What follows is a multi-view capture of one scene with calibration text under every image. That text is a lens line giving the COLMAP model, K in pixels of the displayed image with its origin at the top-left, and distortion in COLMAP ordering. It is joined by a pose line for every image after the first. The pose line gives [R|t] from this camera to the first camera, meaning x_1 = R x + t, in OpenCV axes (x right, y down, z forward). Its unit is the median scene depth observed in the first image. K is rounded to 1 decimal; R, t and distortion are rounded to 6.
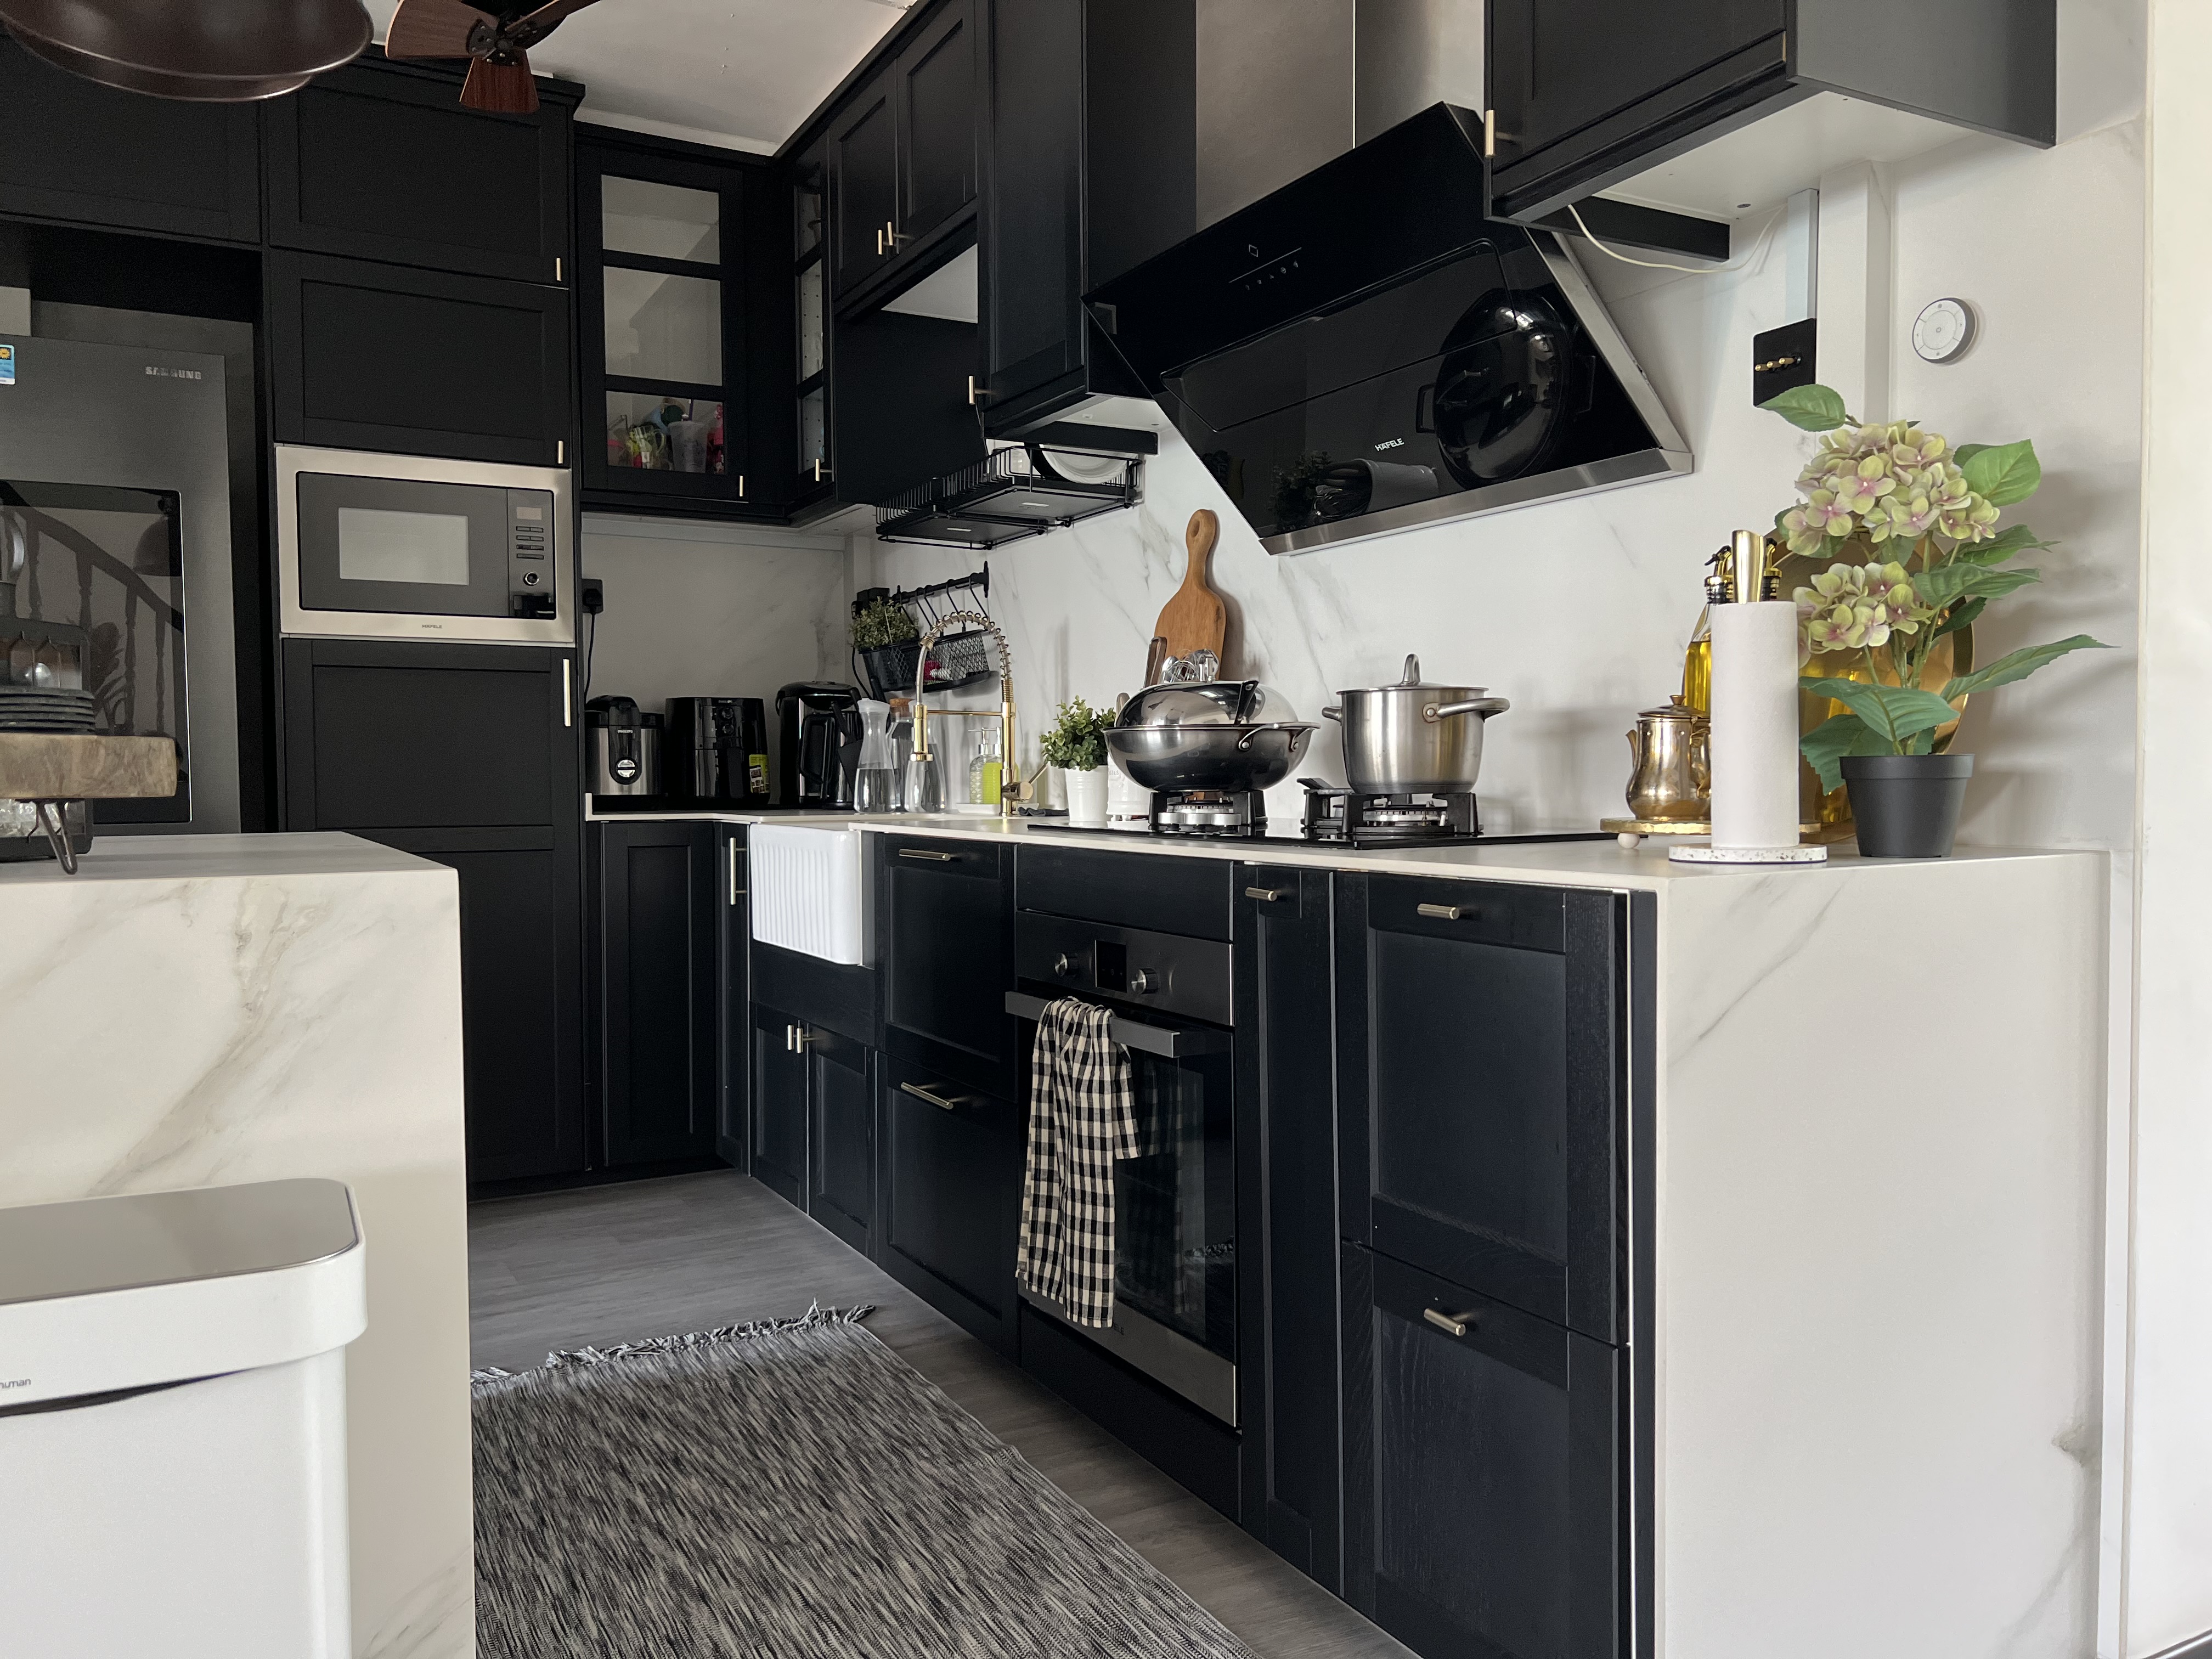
lens RADIAL K [[1682.7, 0, 1102.9], [0, 1682.7, 861.6], [0, 0, 1]] dist [0.011123, 0.002636]
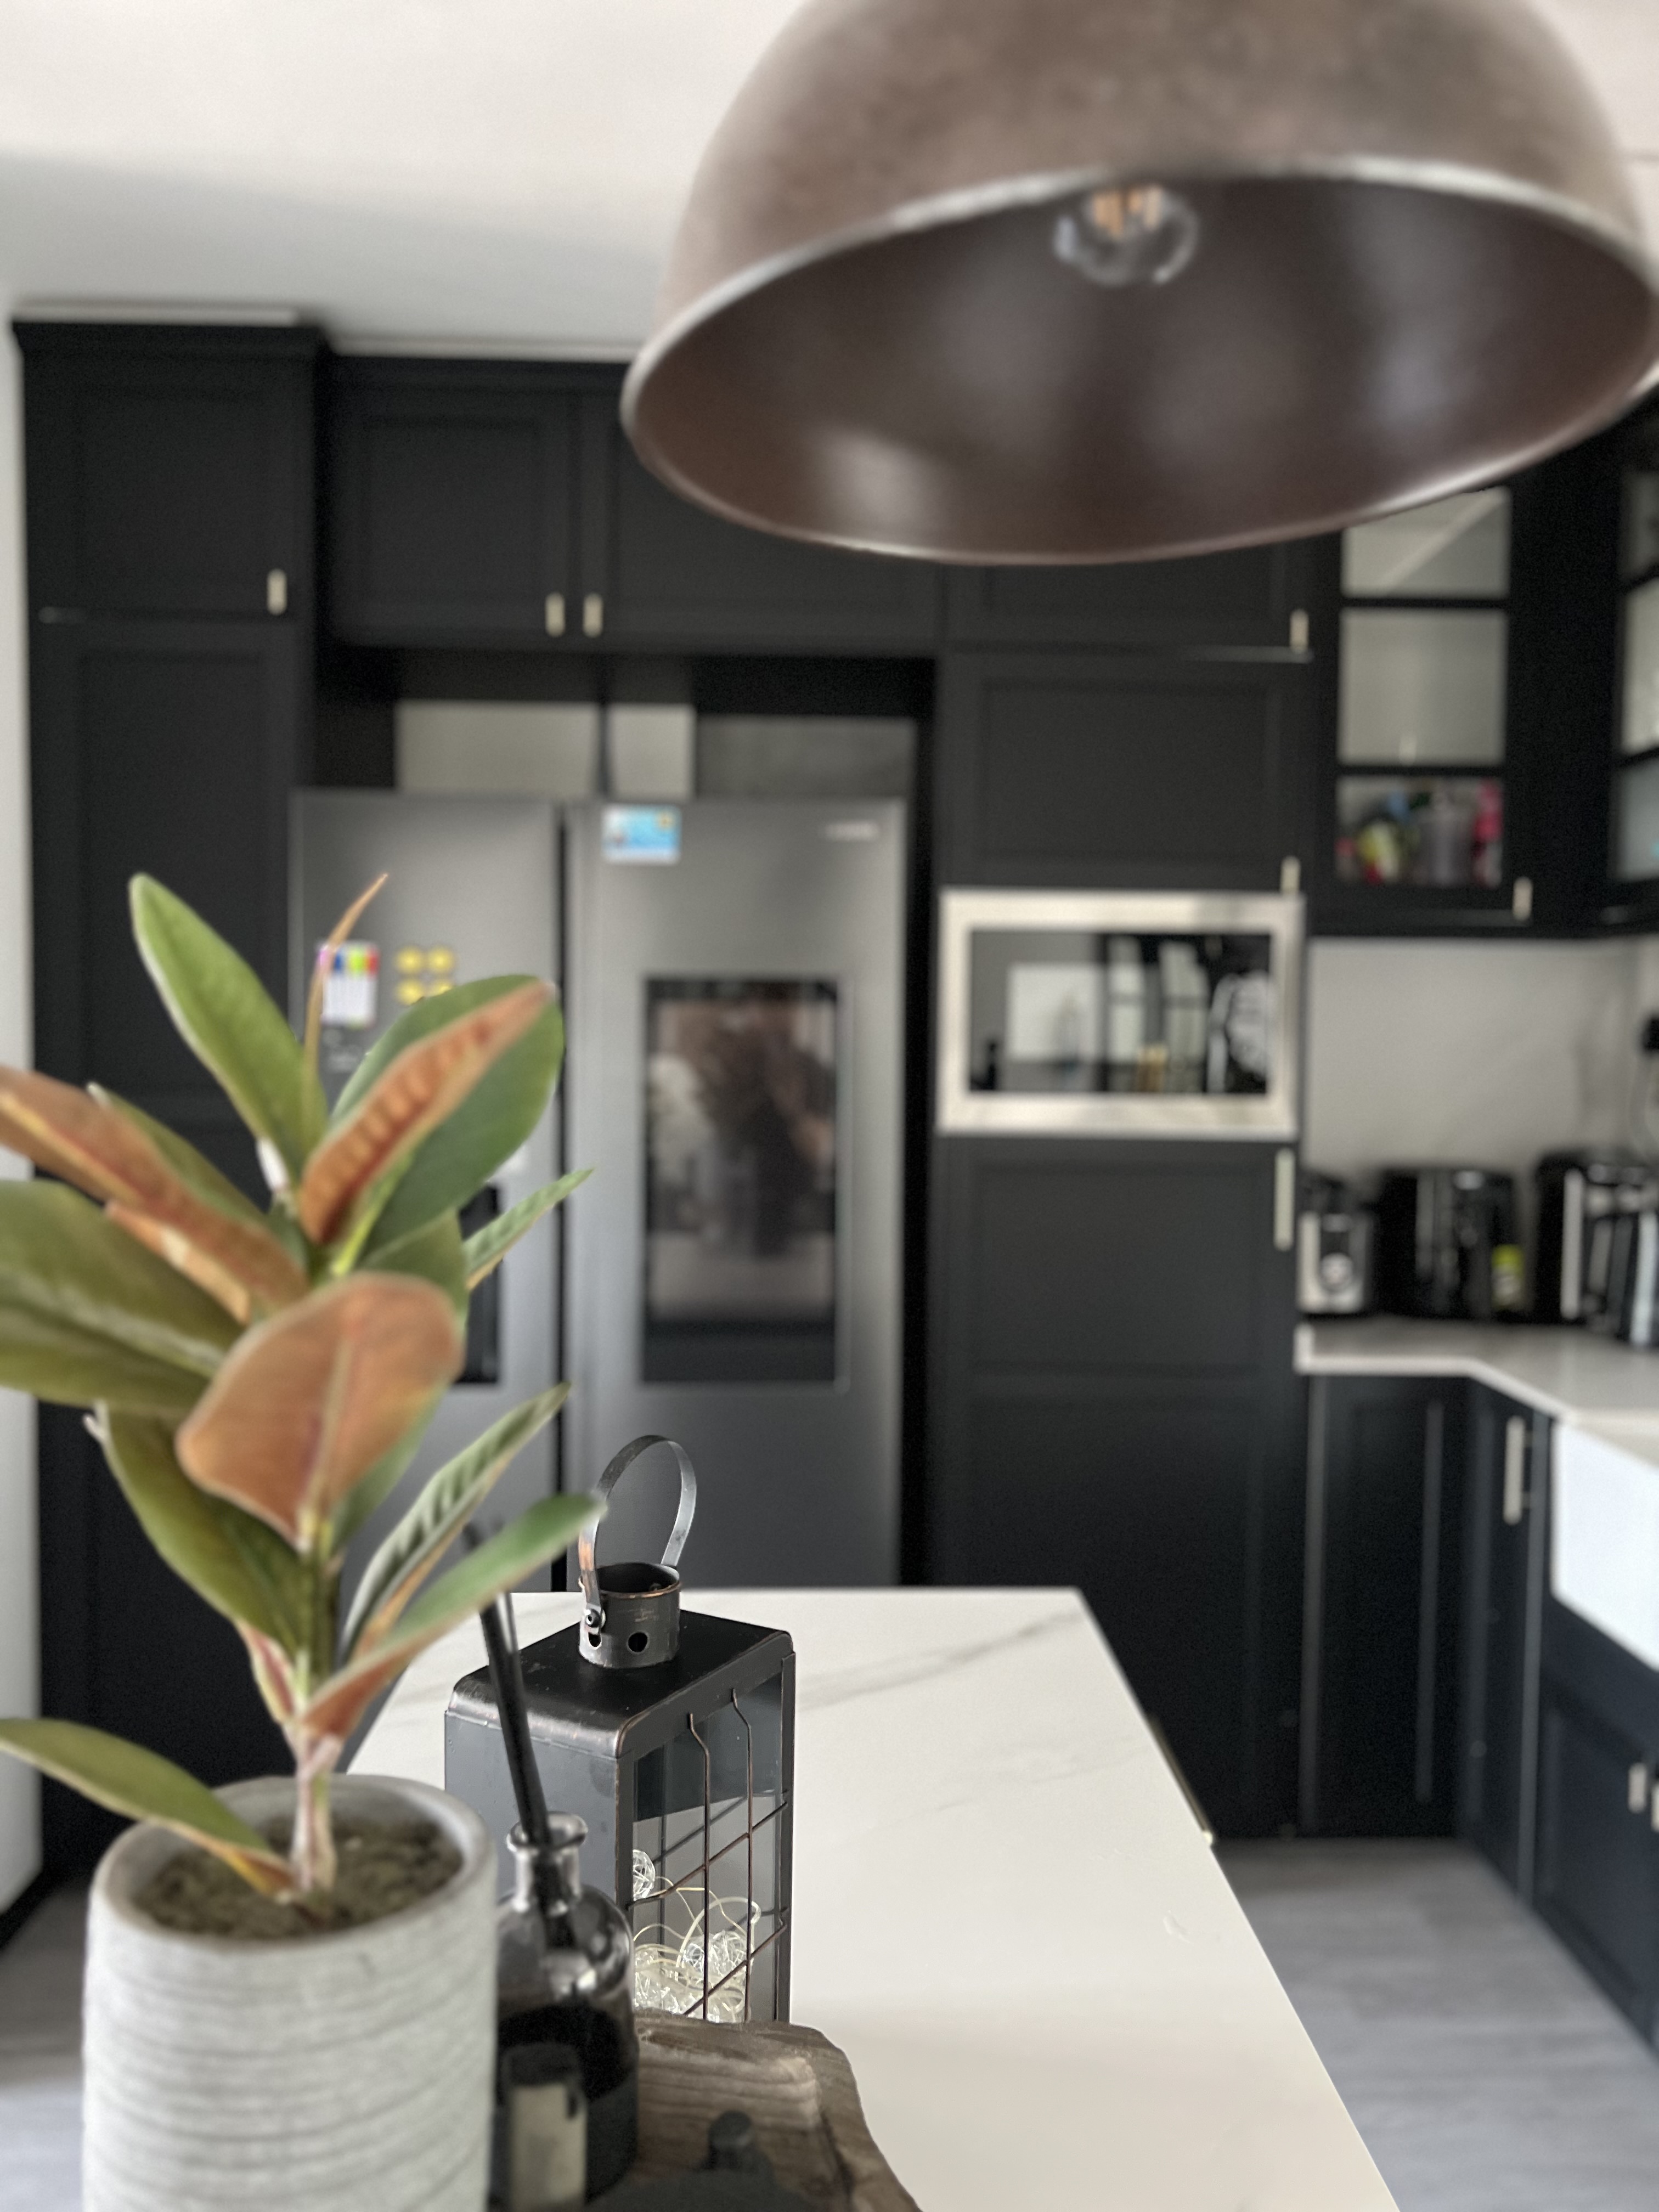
lens RADIAL K [[1668.7, 0, 826.9], [0, 1668.7, 1065.6], [0, 0, 1]] dist [0.039148, 0.000581]
pose [[0.896819, 0.032280, -0.441219, -0.249159], [-0.041134, 0.999098, -0.010512, -0.203841], [0.440482, 0.027576, 0.897338, 0.352865]]
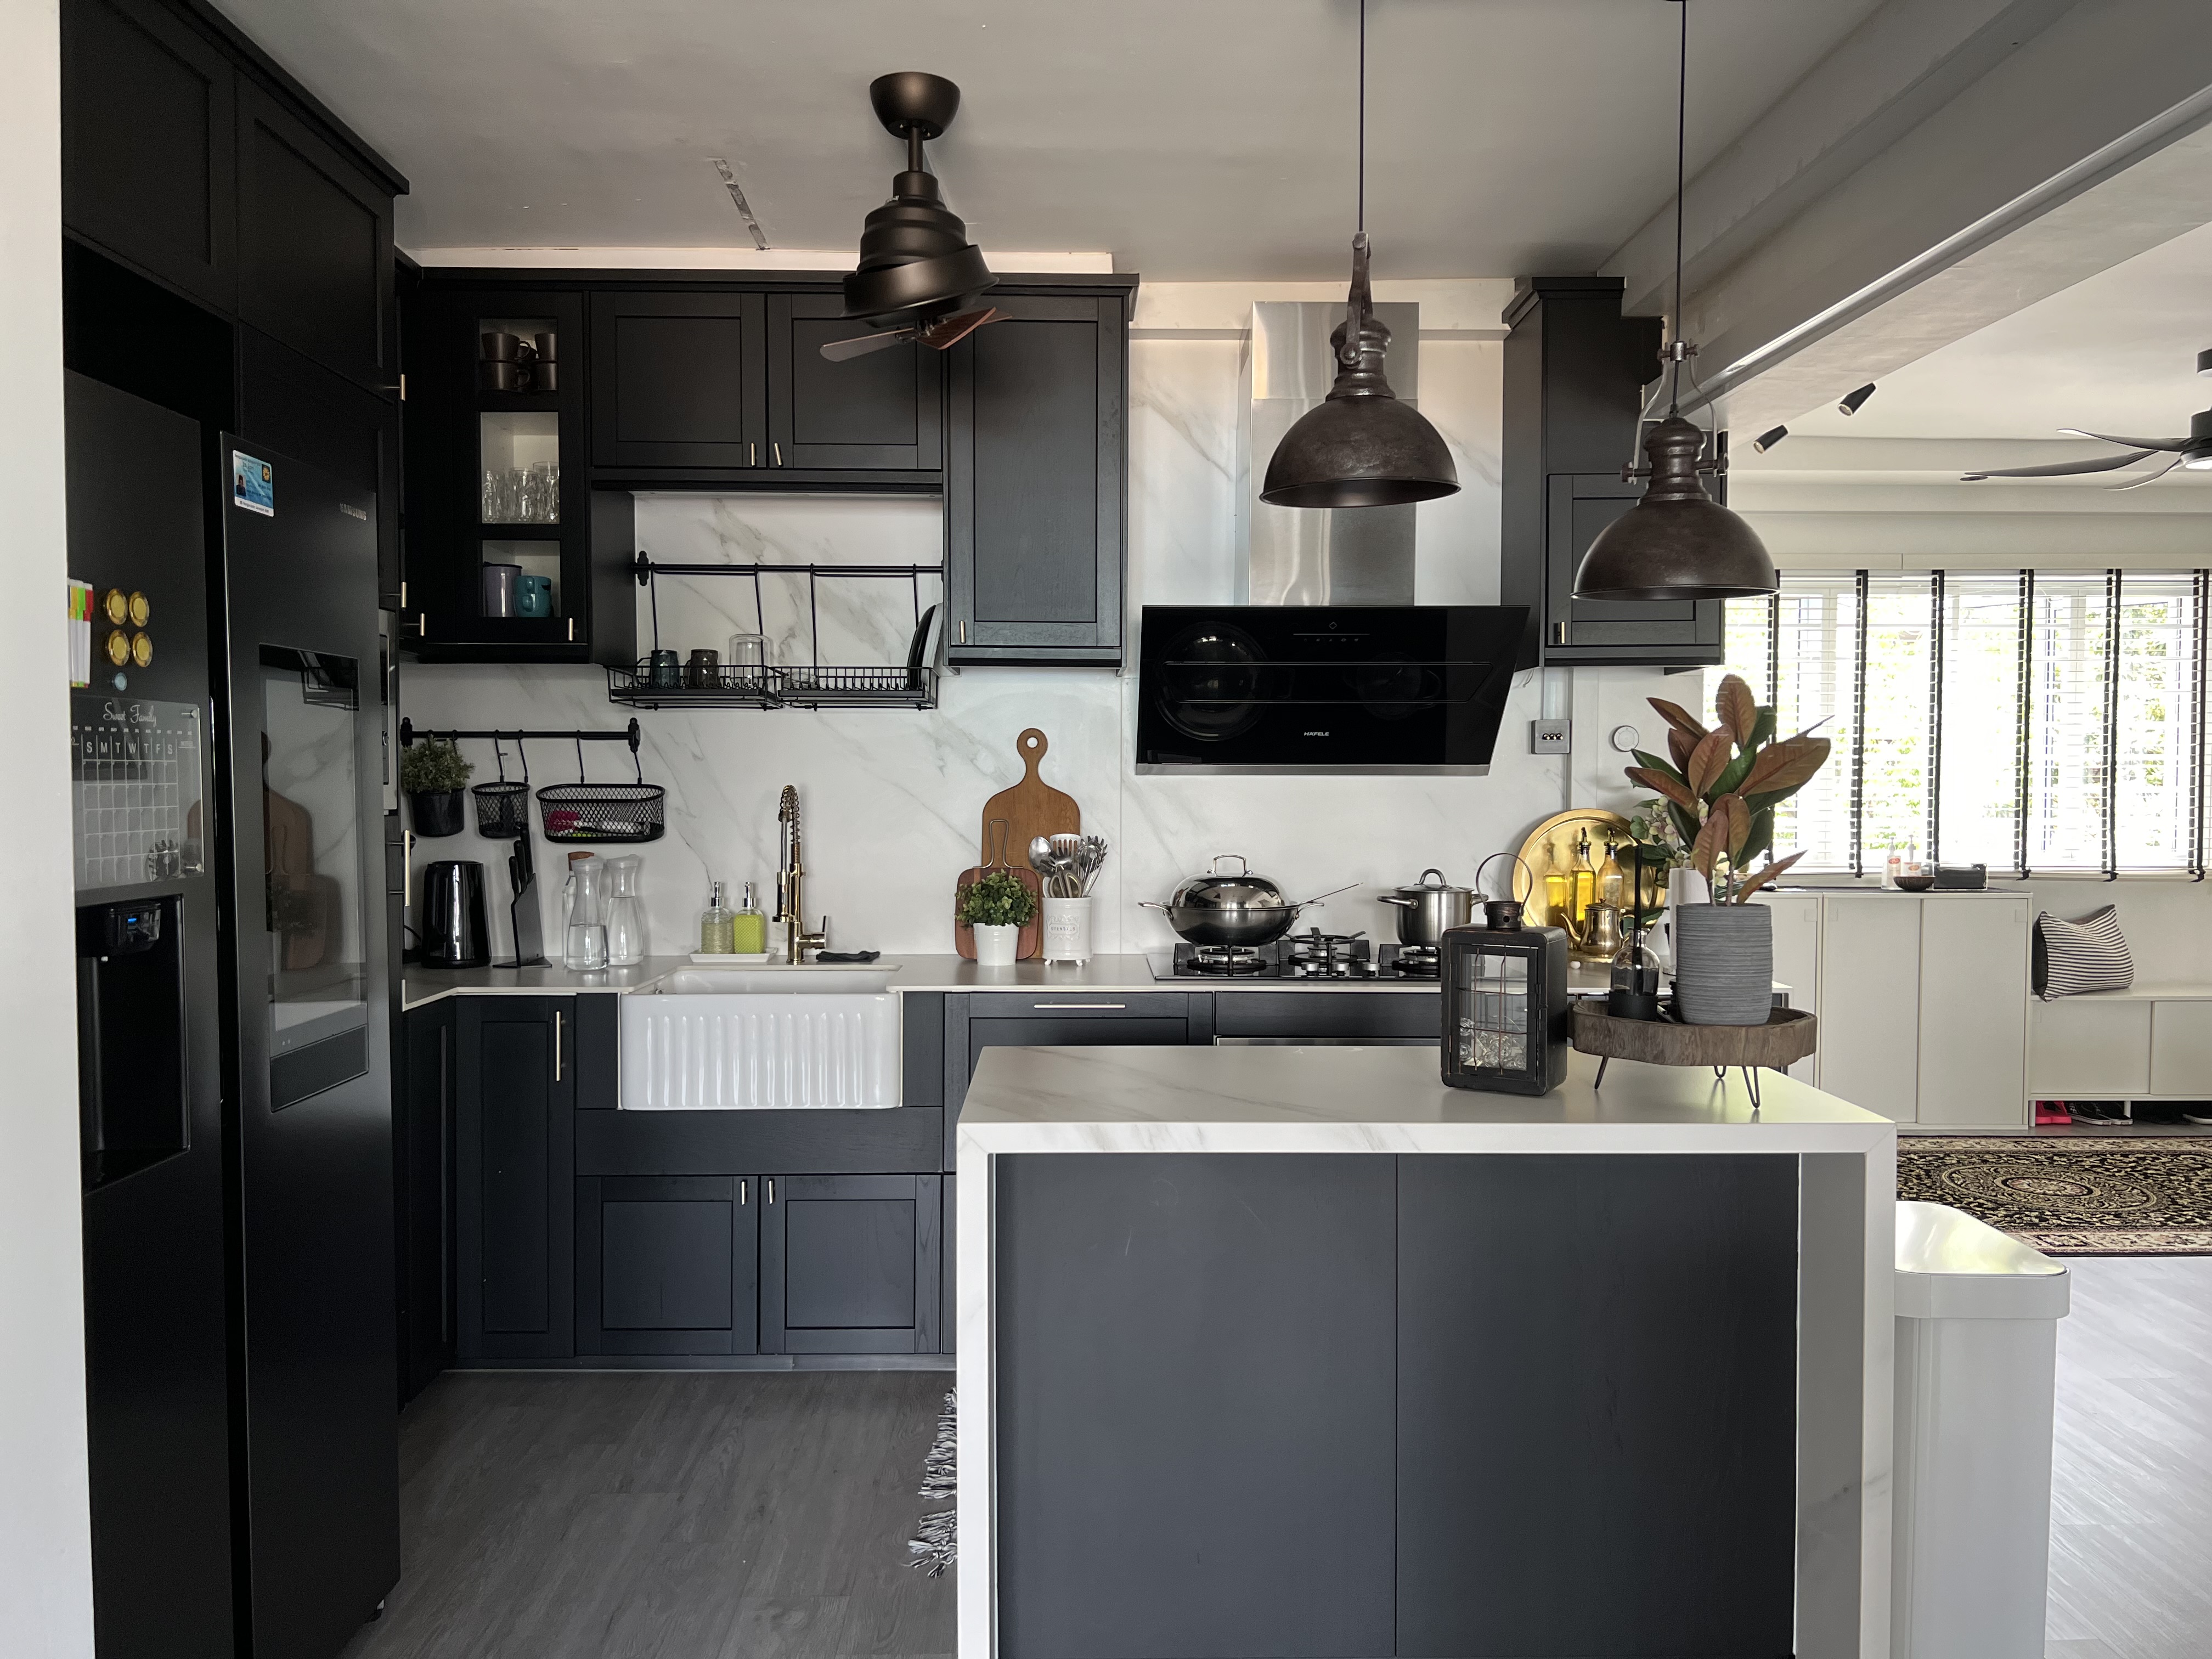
lens RADIAL K [[1668.7, 0, 1142.5], [0, 1668.7, 835.3], [0, 0, 1]] dist [0.039148, 0.000581]
pose [[0.438390, -0.024589, 0.898448, -1.332419], [0.038114, 0.999235, 0.008750, -0.156539], [-0.897976, 0.030408, 0.438992, 0.394181]]
